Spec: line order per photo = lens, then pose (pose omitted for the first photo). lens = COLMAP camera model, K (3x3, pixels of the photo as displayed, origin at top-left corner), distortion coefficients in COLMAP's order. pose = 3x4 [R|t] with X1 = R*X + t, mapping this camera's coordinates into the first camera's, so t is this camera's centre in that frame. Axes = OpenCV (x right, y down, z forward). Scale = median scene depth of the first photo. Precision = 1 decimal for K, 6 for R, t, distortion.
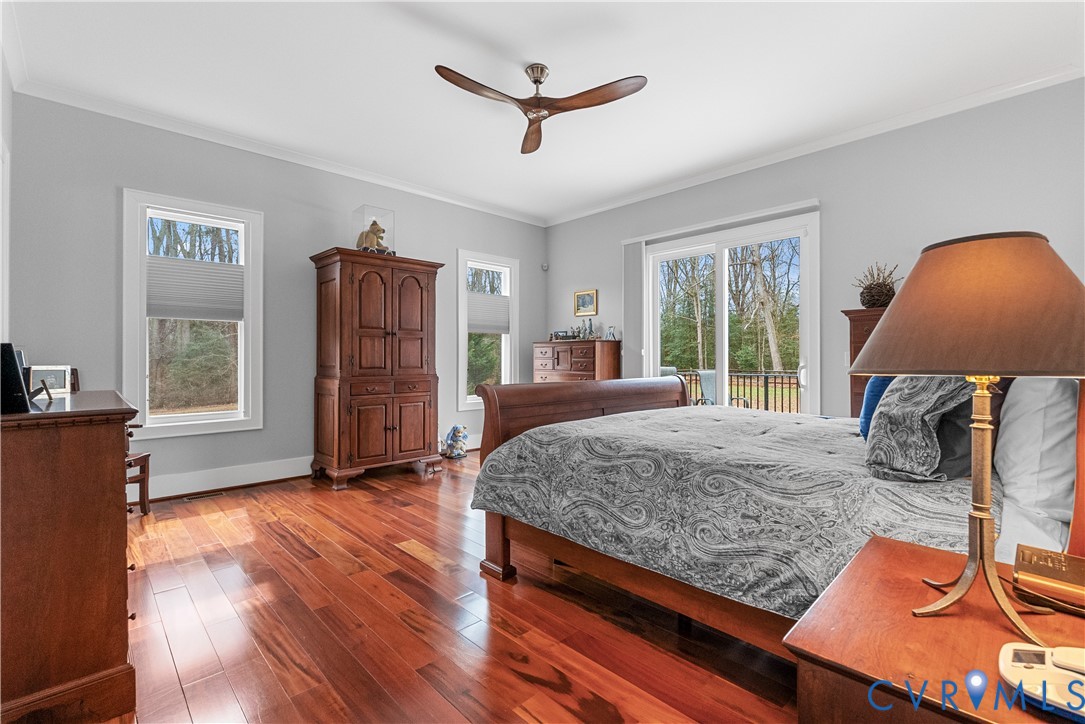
lens RADIAL K [[482.4, 0, 551.4], [0, 482.4, 363.0], [0, 0, 1]] dist [-0.002973, -0.000404]
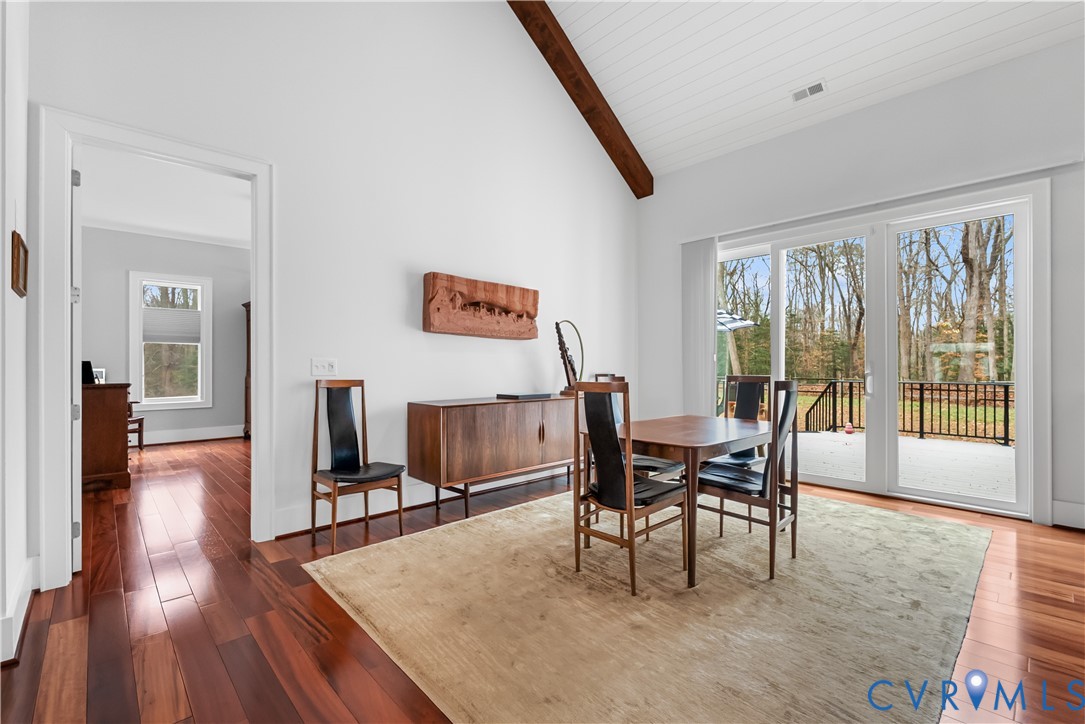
lens RADIAL K [[470.7, 0, 538.3], [0, 470.7, 366.0], [0, 0, 1]] dist [0.000697, 0.000113]
pose [[0.999785, -0.005594, -0.019979, 0.664013], [0.005508, 0.999975, -0.004383, 0.006774], [0.020003, 0.004272, 0.999791, -0.720623]]
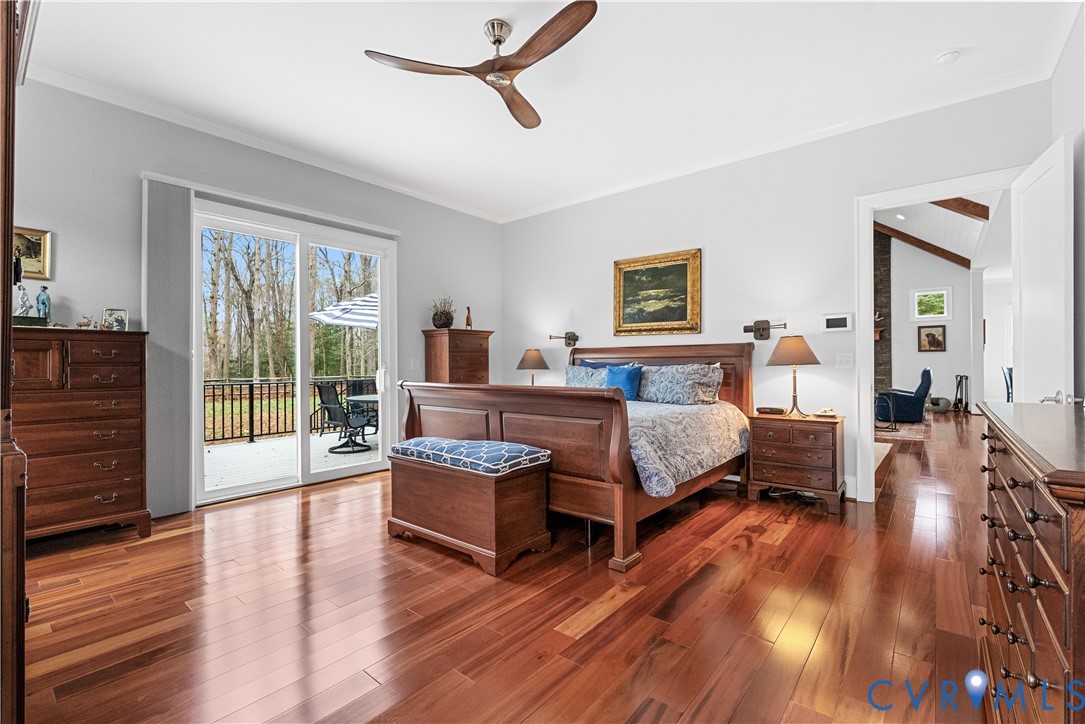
lens RADIAL K [[482.4, 0, 551.4], [0, 482.4, 363.0], [0, 0, 1]] dist [-0.002973, -0.000404]
pose [[-0.119592, 0.012272, 0.992747, -0.646931], [0.025127, 0.999641, -0.009330, 0.006593], [-0.992505, 0.023828, -0.119857, 0.735501]]
